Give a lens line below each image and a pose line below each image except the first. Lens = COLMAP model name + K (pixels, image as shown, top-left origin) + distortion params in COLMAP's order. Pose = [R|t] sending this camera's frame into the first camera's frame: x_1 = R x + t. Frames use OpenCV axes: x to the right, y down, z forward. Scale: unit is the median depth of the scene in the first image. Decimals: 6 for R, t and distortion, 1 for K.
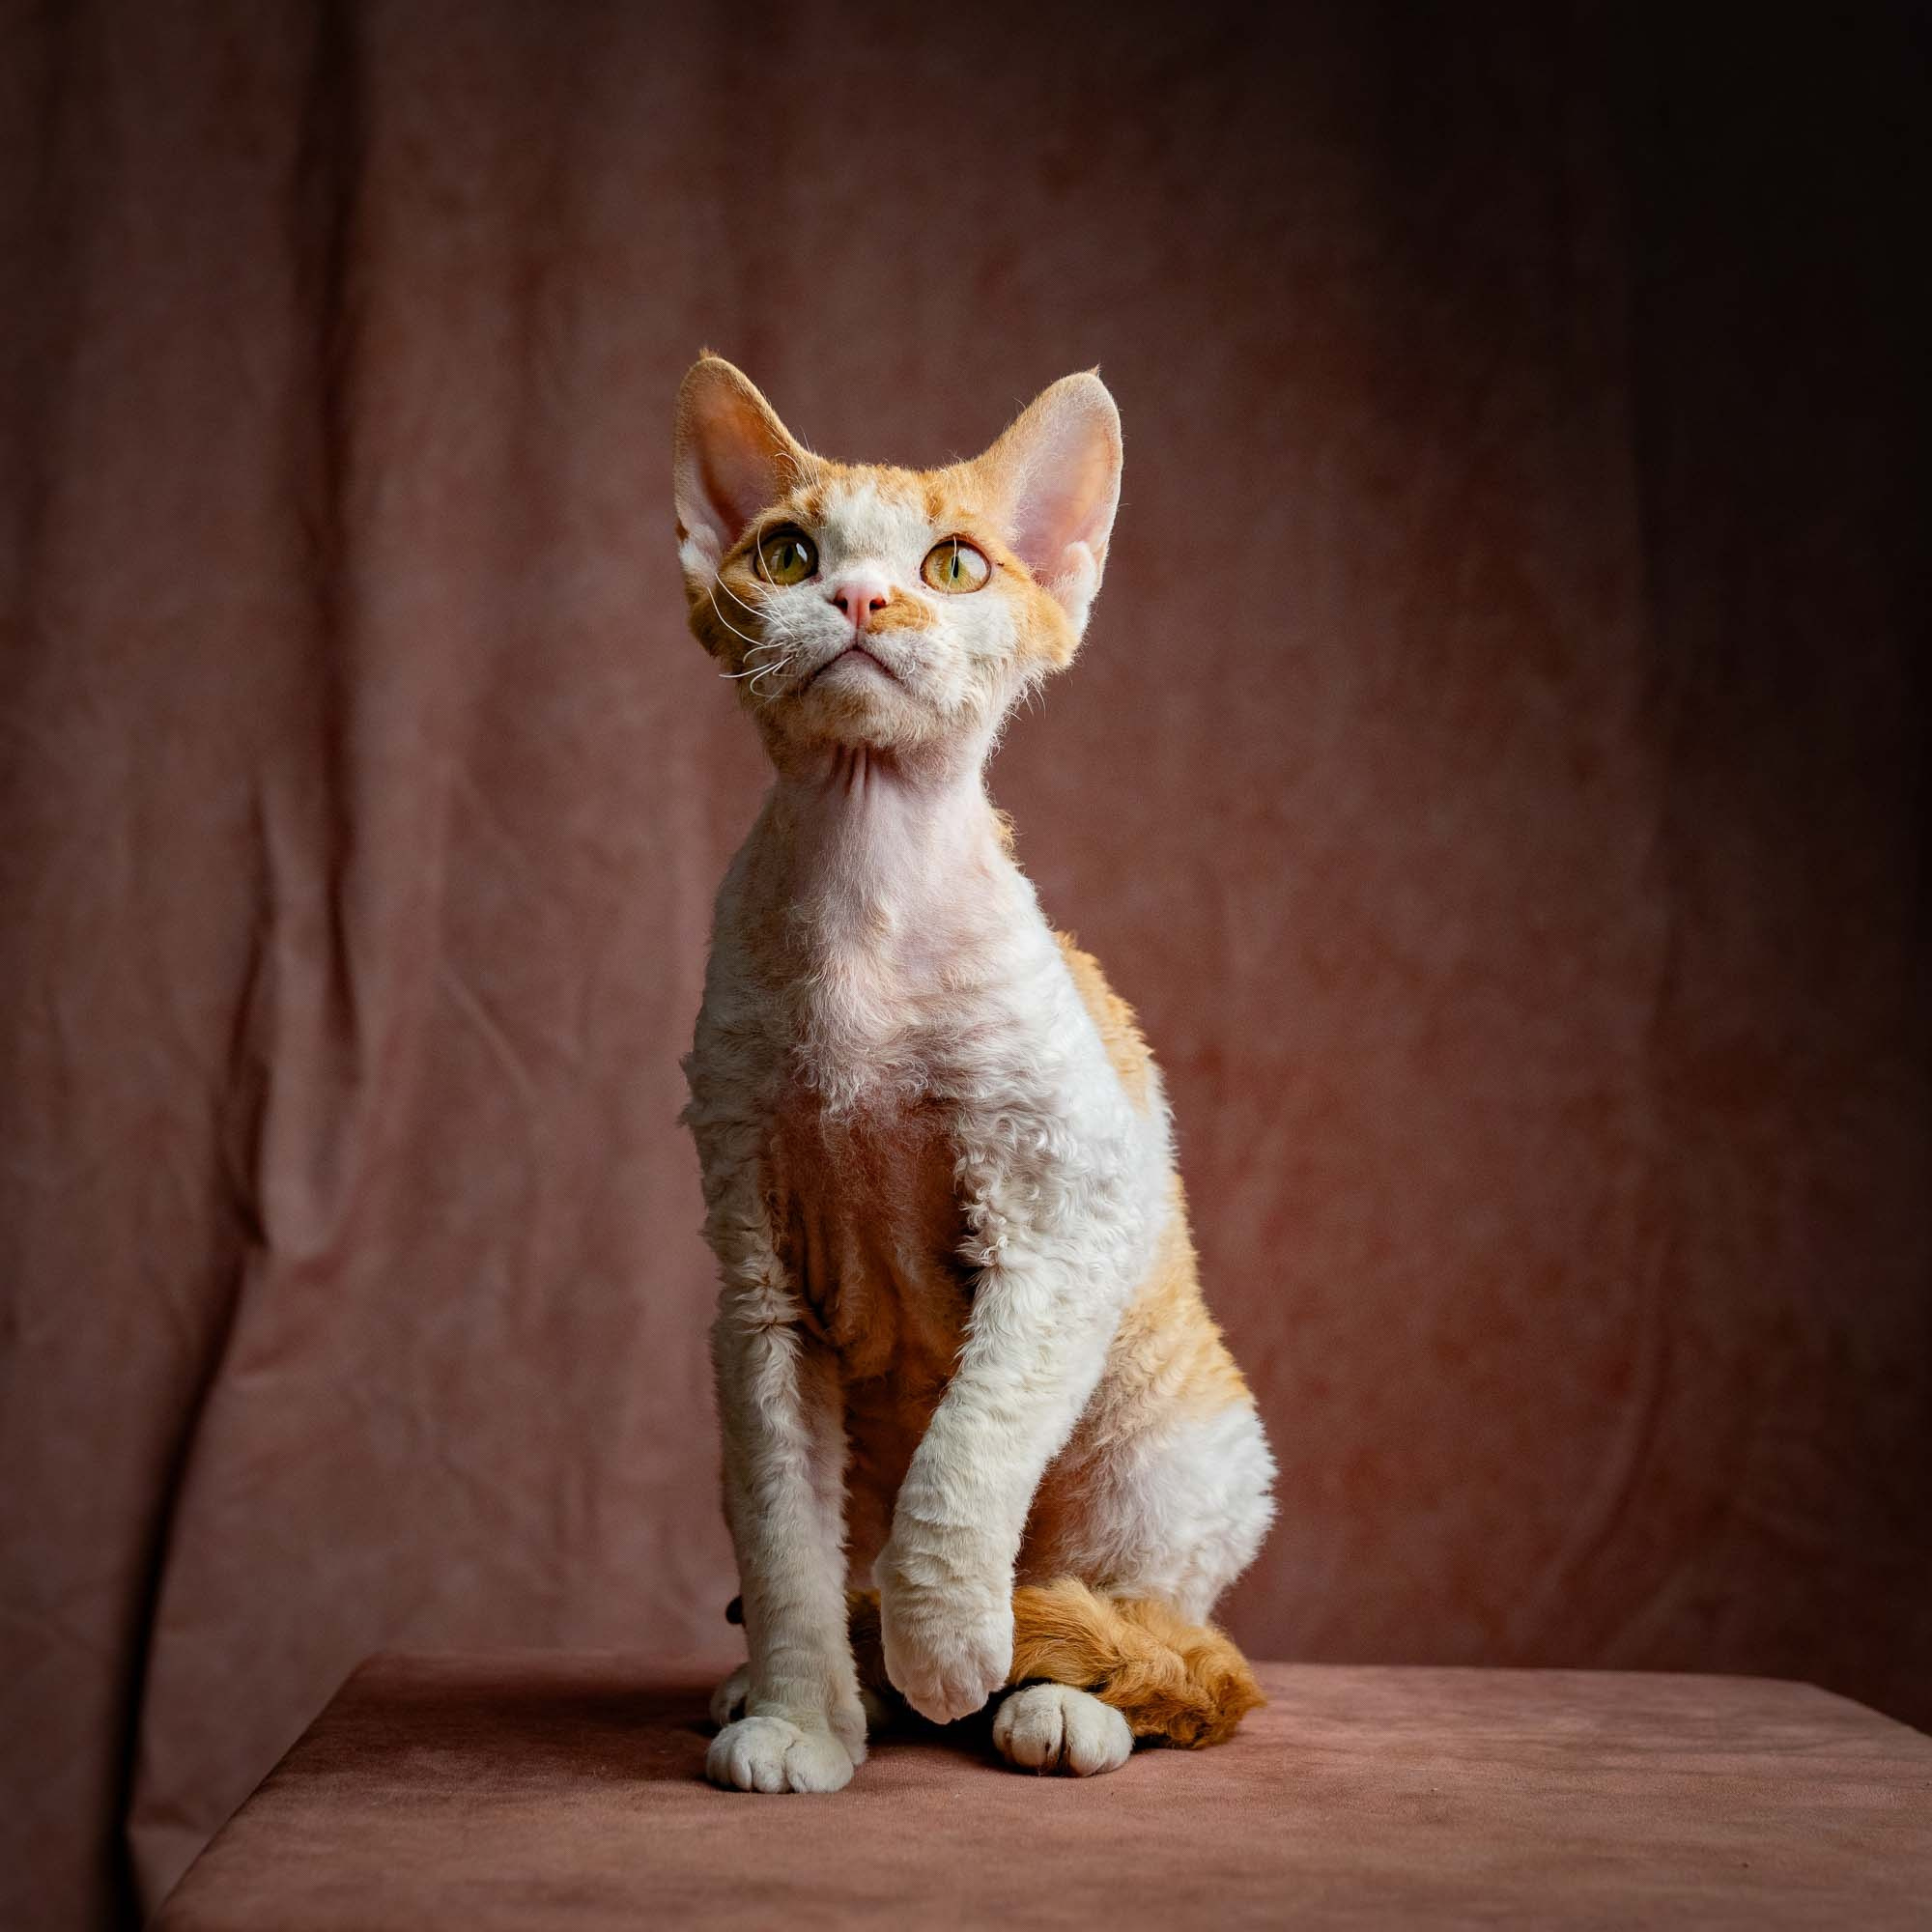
lens RADIAL K [[5216.0, 0, 969.2], [0, 5216.0, 1003.7], [0, 0, 1]] dist [-0.003875, -0.809276]
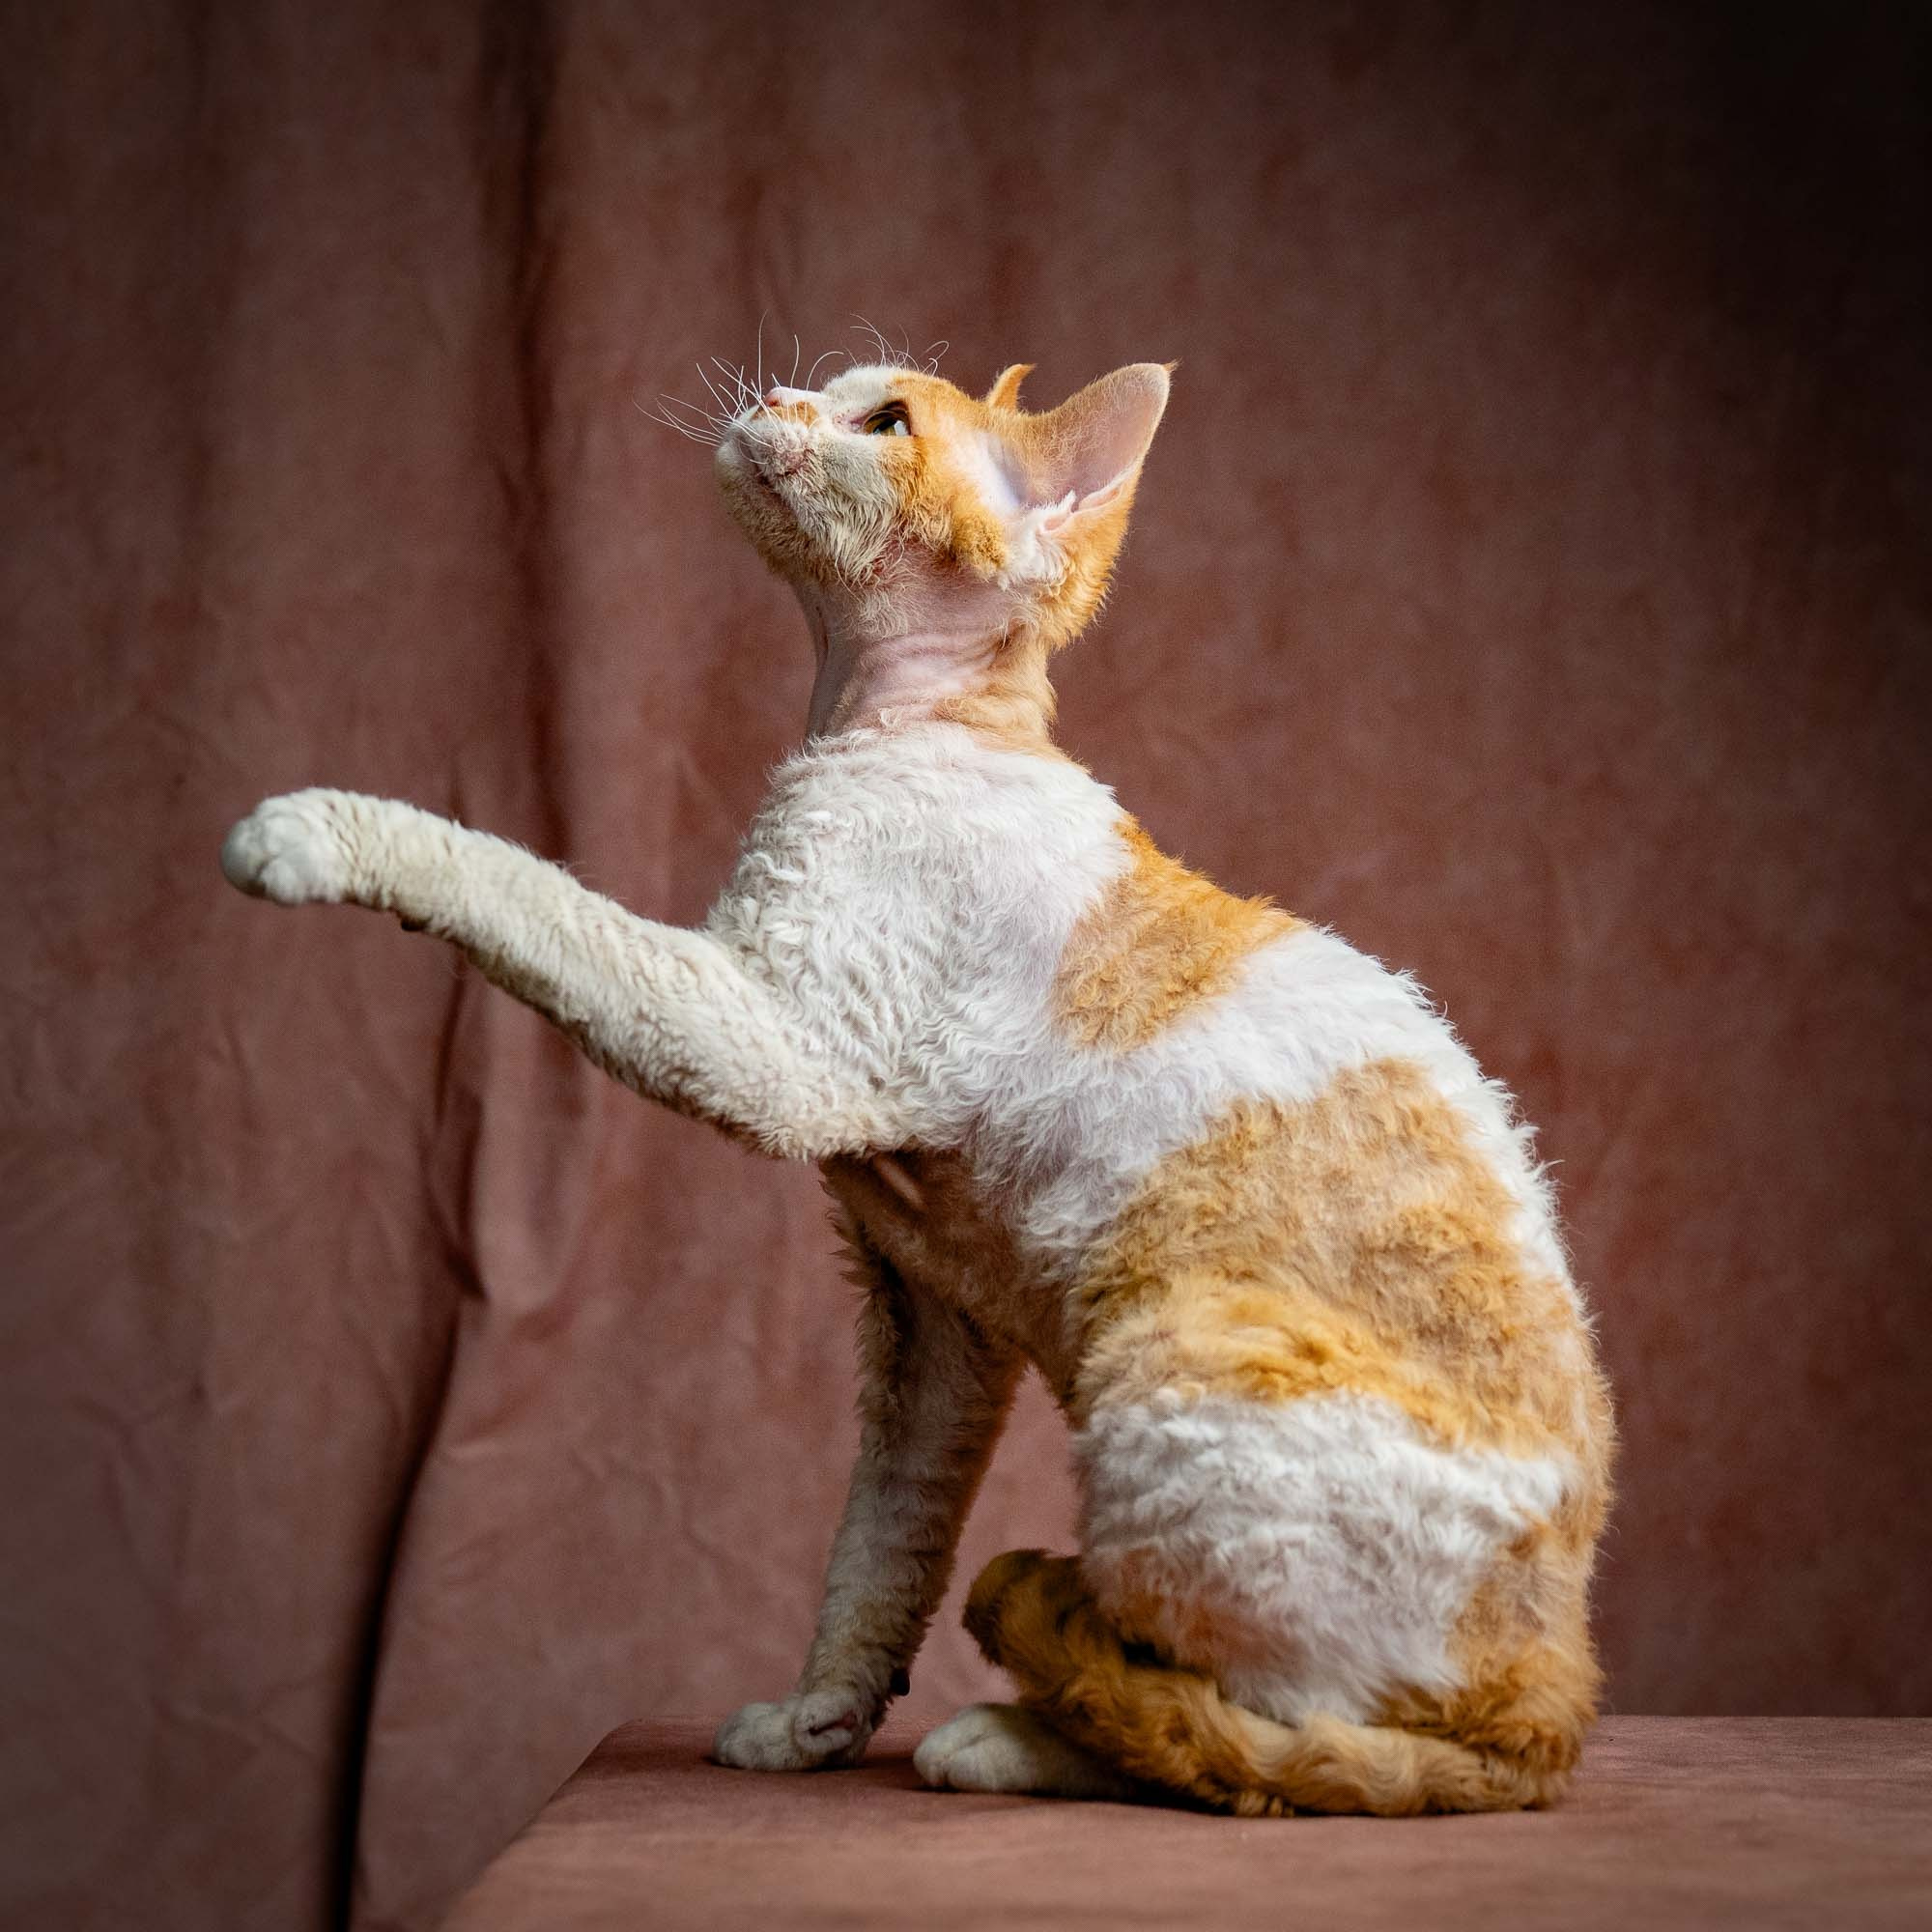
lens RADIAL K [[4995.1, 0, 1007.8], [0, 4995.1, 1097.0], [0, 0, 1]] dist [-0.016736, -0.691877]
pose [[0.998915, -0.025286, -0.039098, -0.011396], [0.026164, 0.999413, 0.022108, -0.004371], [0.038516, -0.023107, 0.998991, 0.154935]]
